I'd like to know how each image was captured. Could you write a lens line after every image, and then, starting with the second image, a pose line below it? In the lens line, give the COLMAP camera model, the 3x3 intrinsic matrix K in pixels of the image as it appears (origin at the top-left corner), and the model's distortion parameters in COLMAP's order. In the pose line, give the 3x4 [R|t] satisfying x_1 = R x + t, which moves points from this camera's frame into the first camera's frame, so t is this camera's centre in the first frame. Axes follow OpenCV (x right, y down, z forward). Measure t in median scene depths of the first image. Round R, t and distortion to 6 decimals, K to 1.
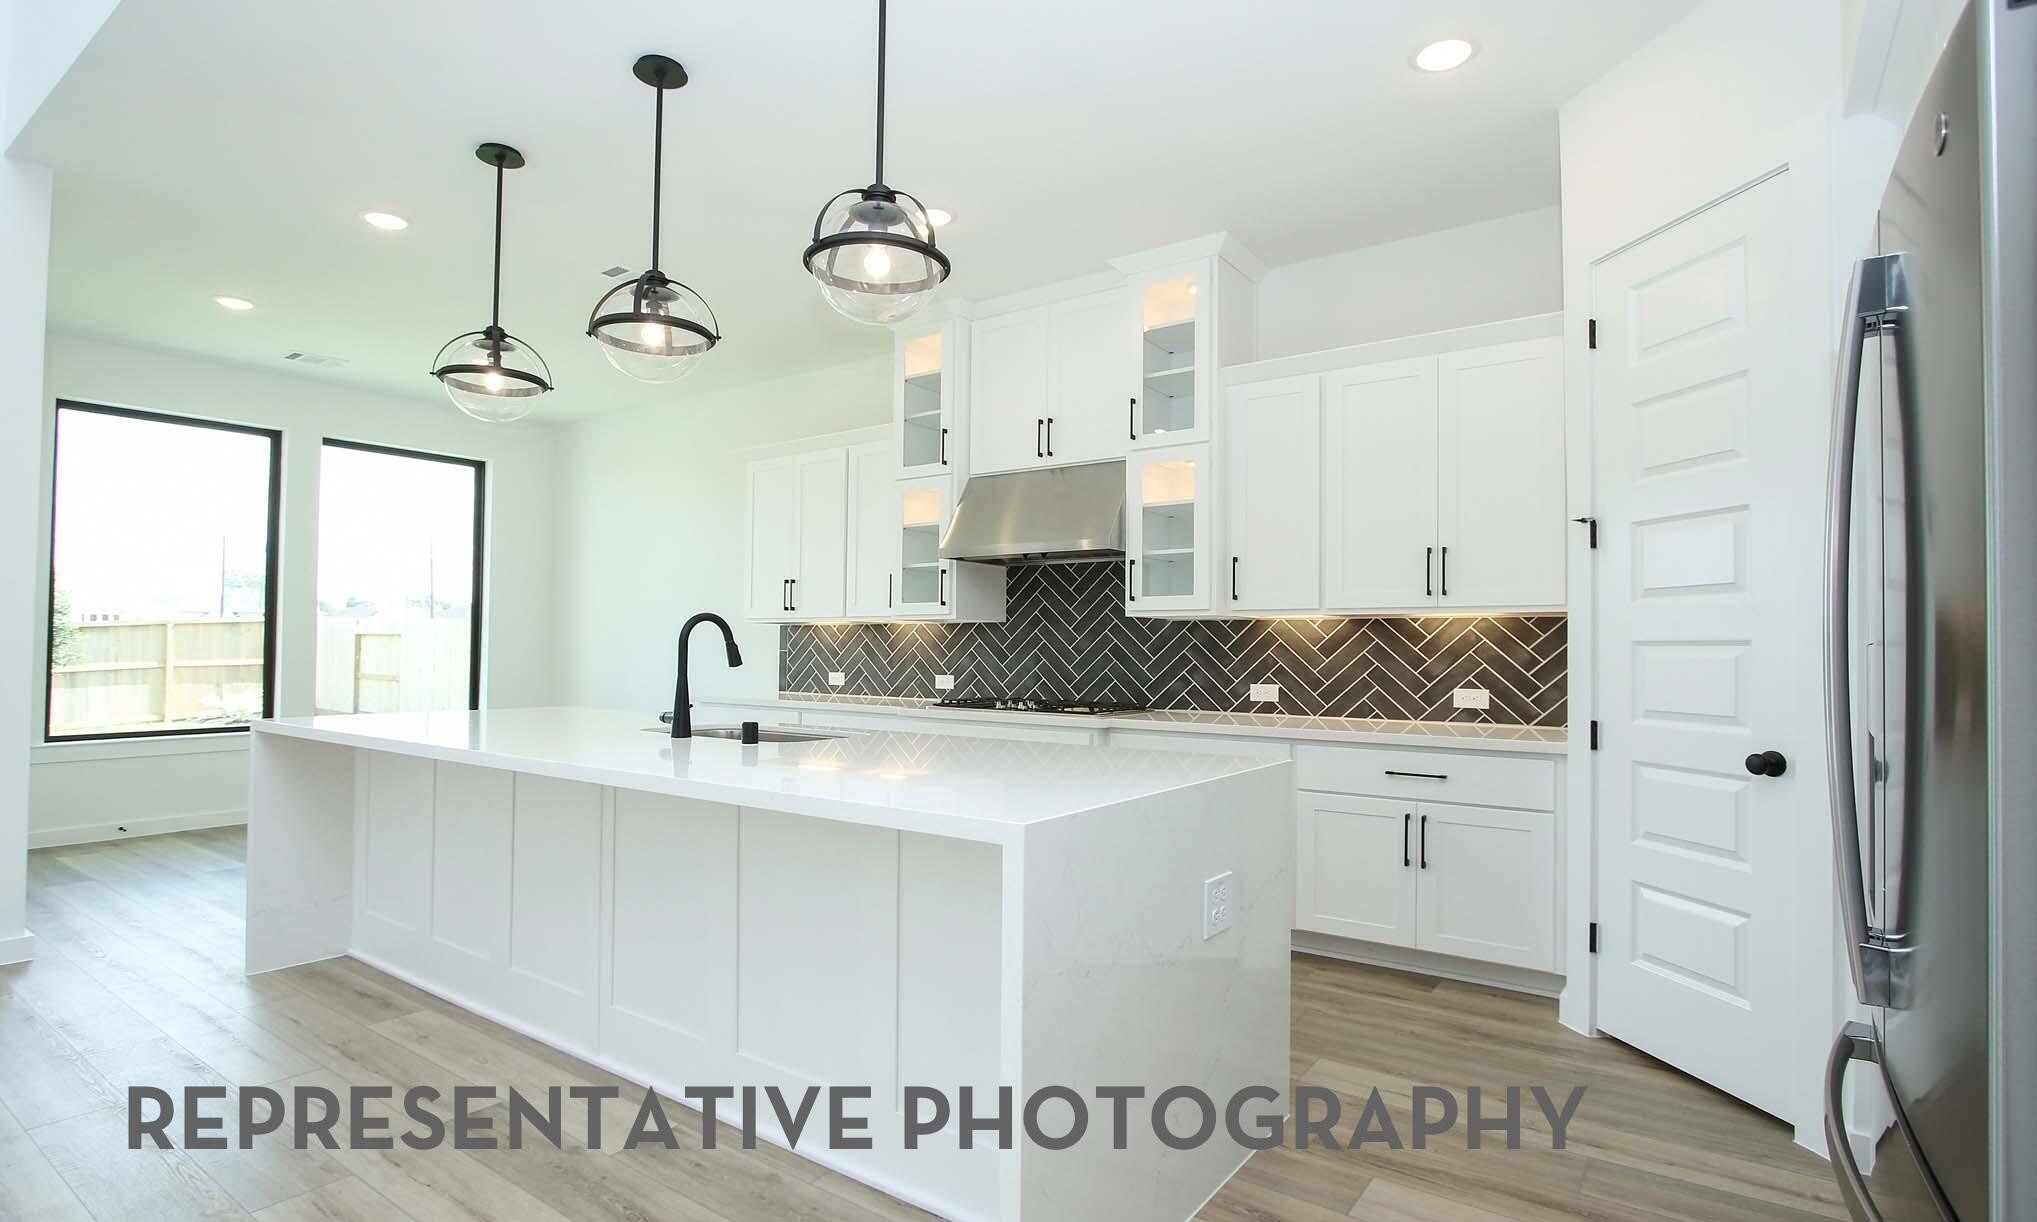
lens RADIAL K [[1000.5, 0, 1017.4], [0, 1000.5, 627.1], [0, 0, 1]] dist [-0.020194, 0.000609]
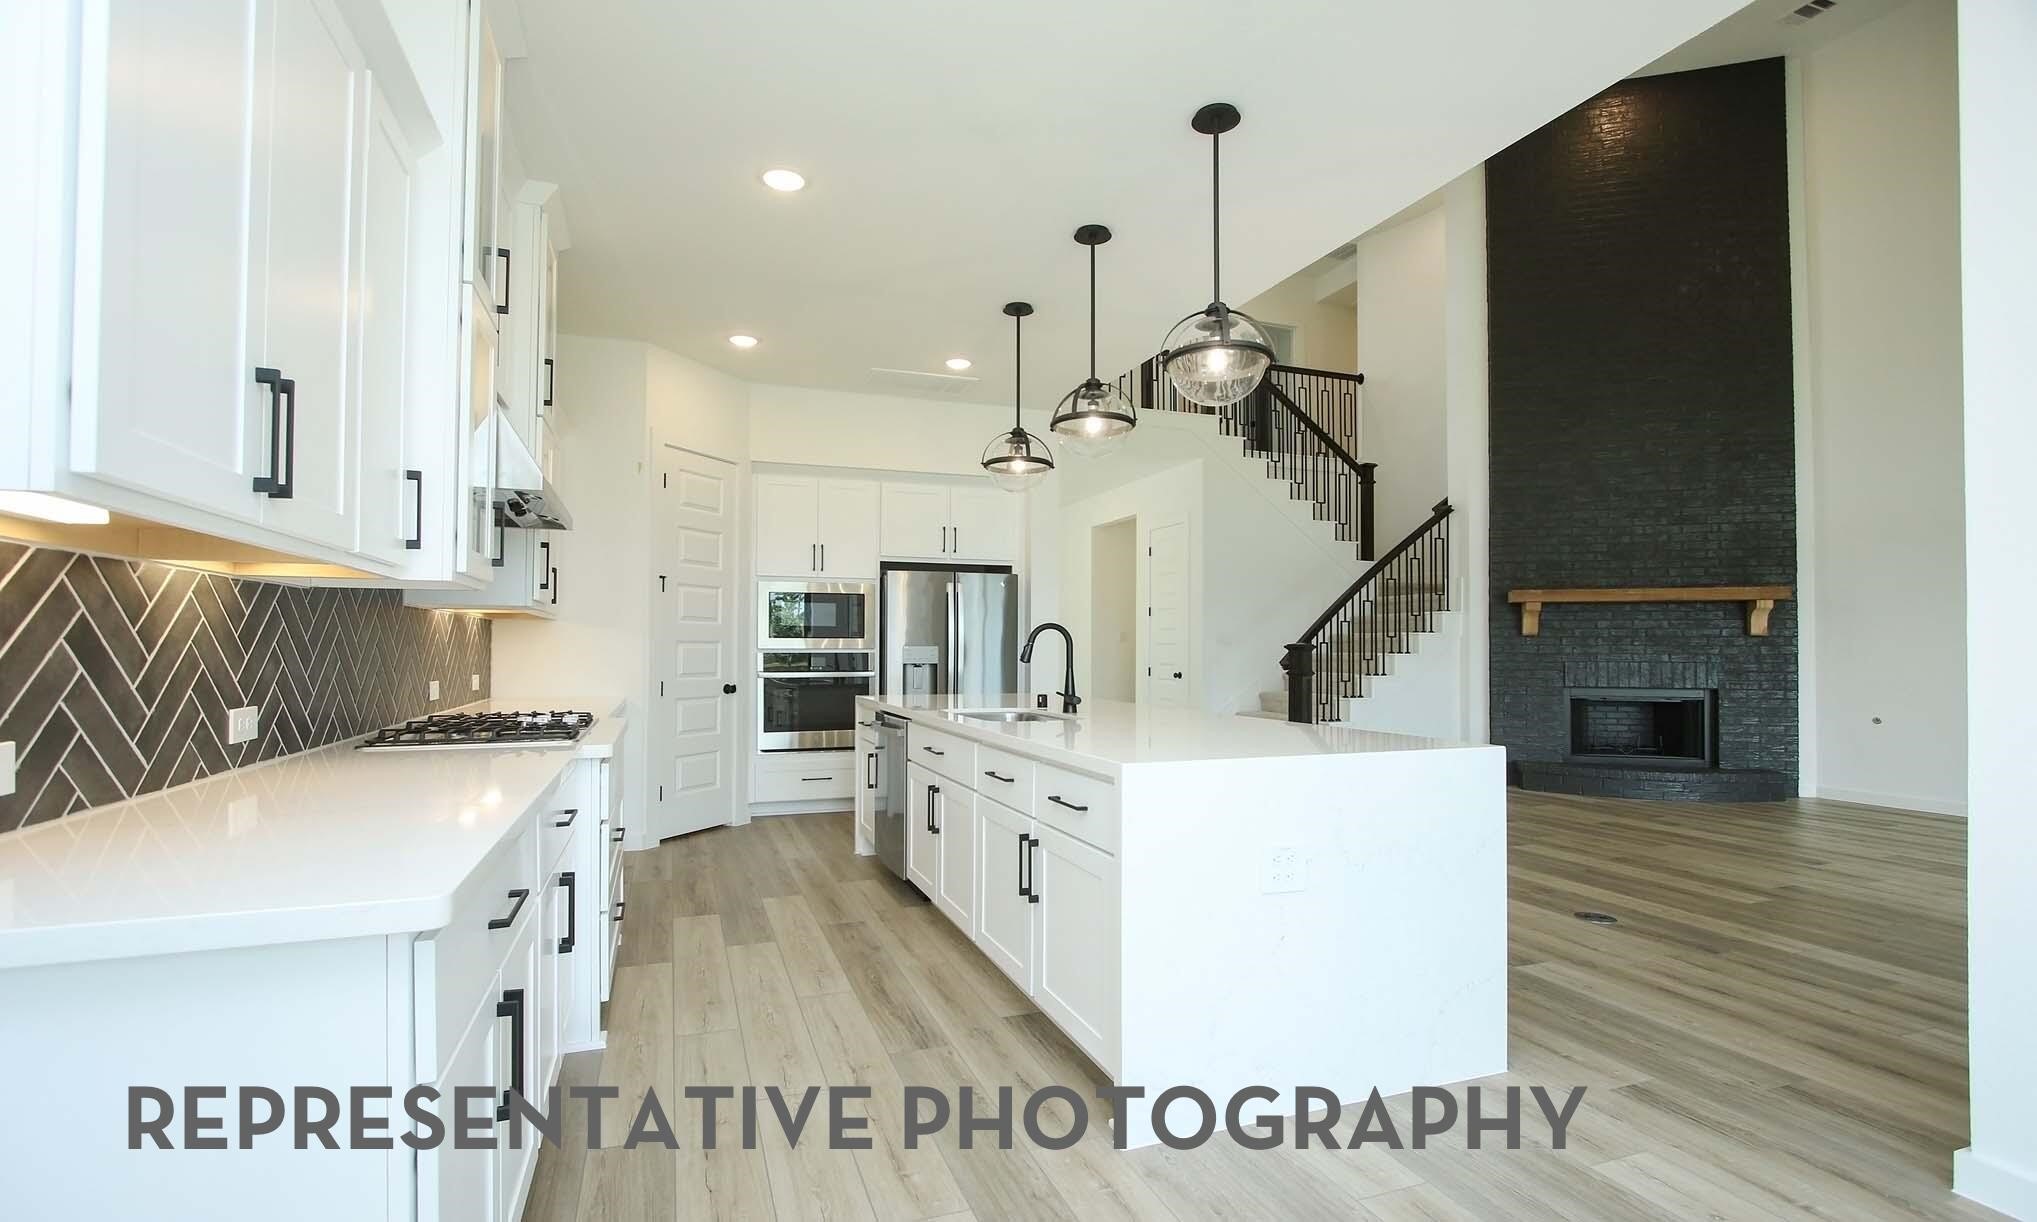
lens RADIAL K [[933.3, 0, 1007.8], [0, 933.3, 637.9], [0, 0, 1]] dist [-0.016640, 0.003165]
pose [[-0.822792, -0.003621, 0.568331, -0.644840], [-0.023427, 0.999346, -0.027550, 0.027712], [-0.567860, -0.035982, -0.822338, 1.361874]]
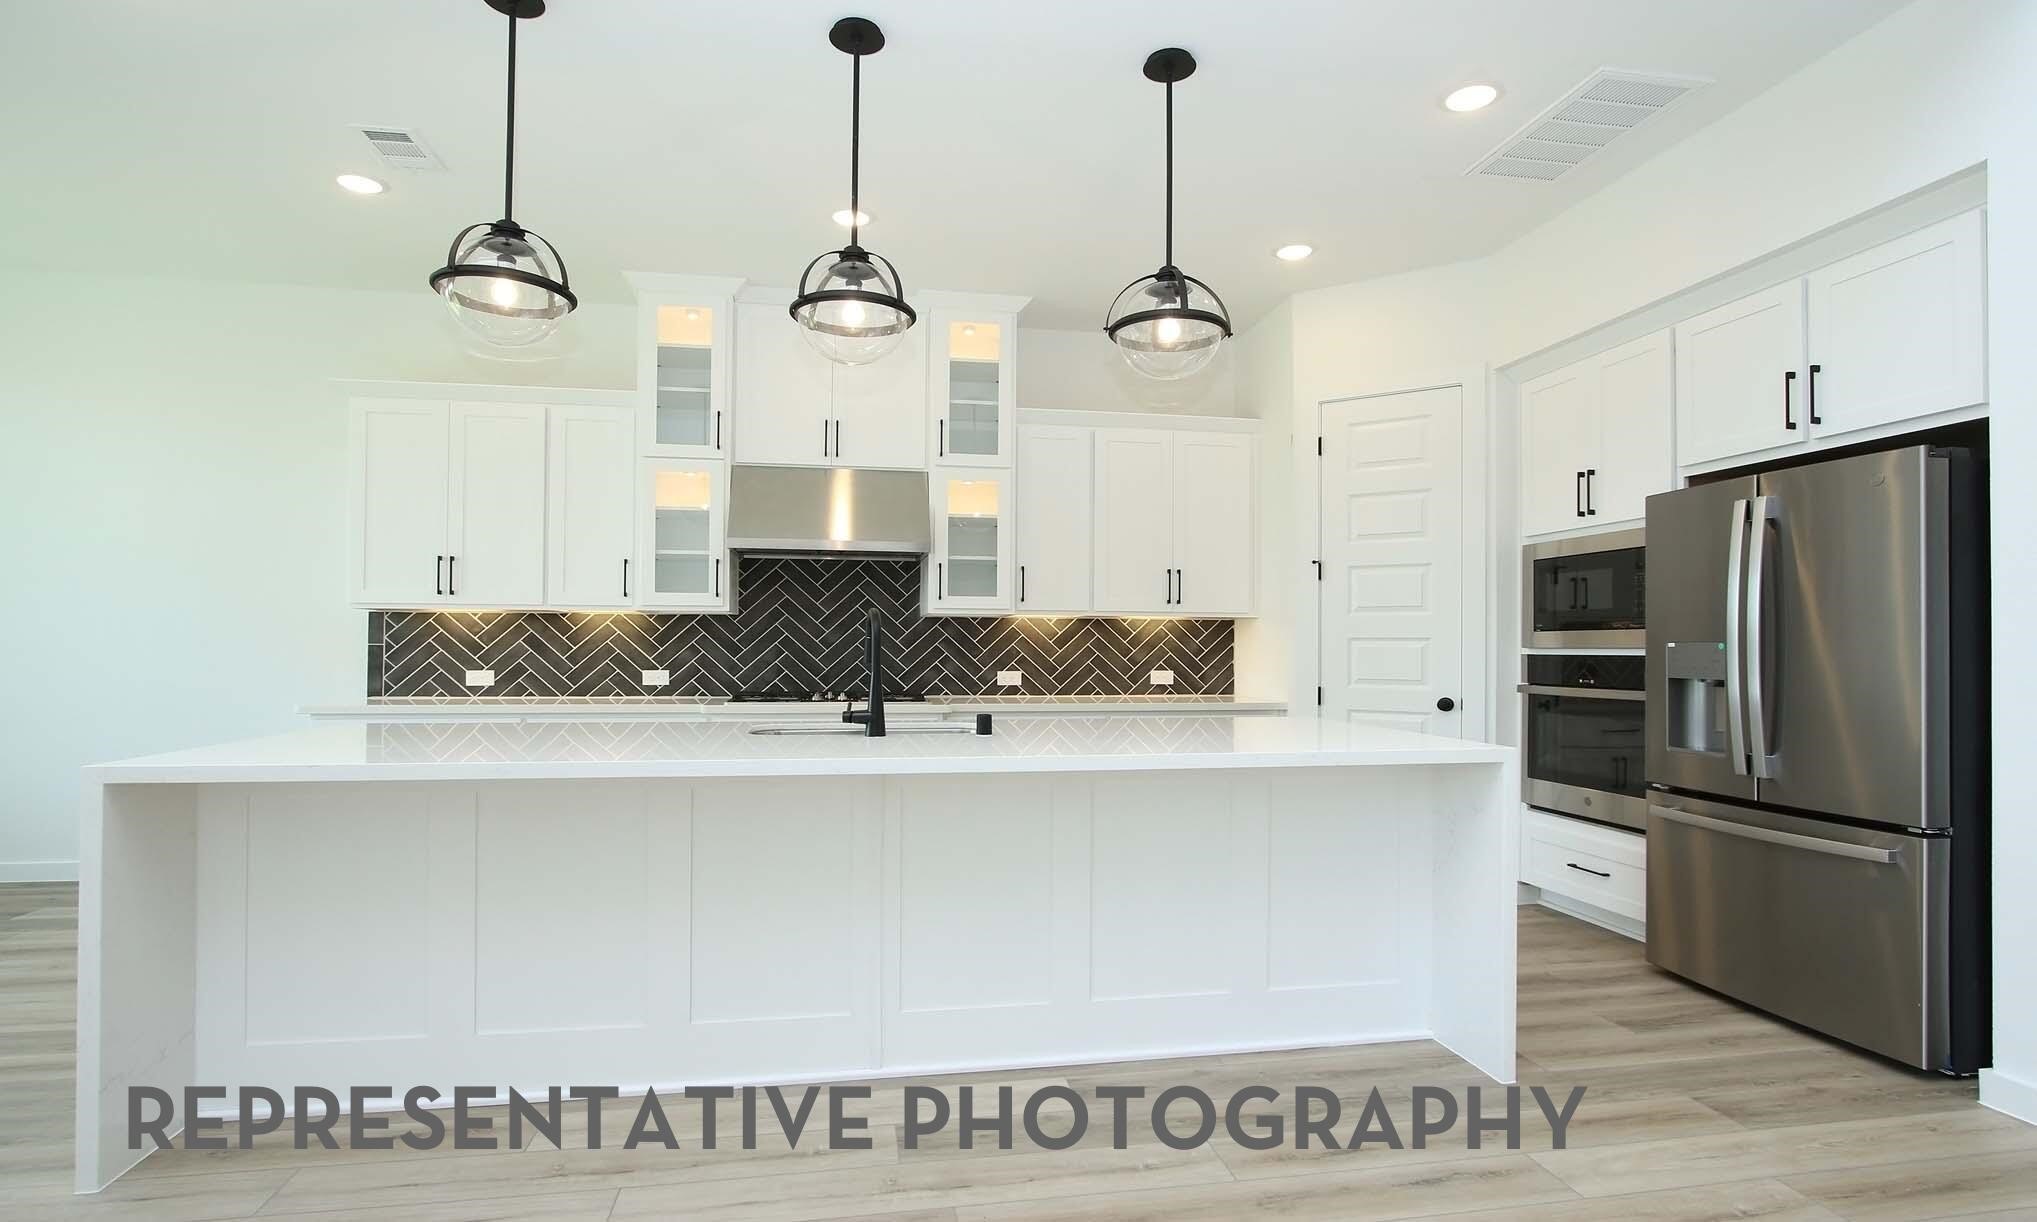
lens RADIAL K [[1003.6, 0, 1012.9], [0, 1003.6, 633.3], [0, 0, 1]] dist [-0.018697, 0.002222]
pose [[0.705614, 0.003656, 0.708587, -0.596739], [-0.016070, 0.999812, 0.010844, -0.001757], [-0.708414, -0.019039, 0.705540, 0.134947]]
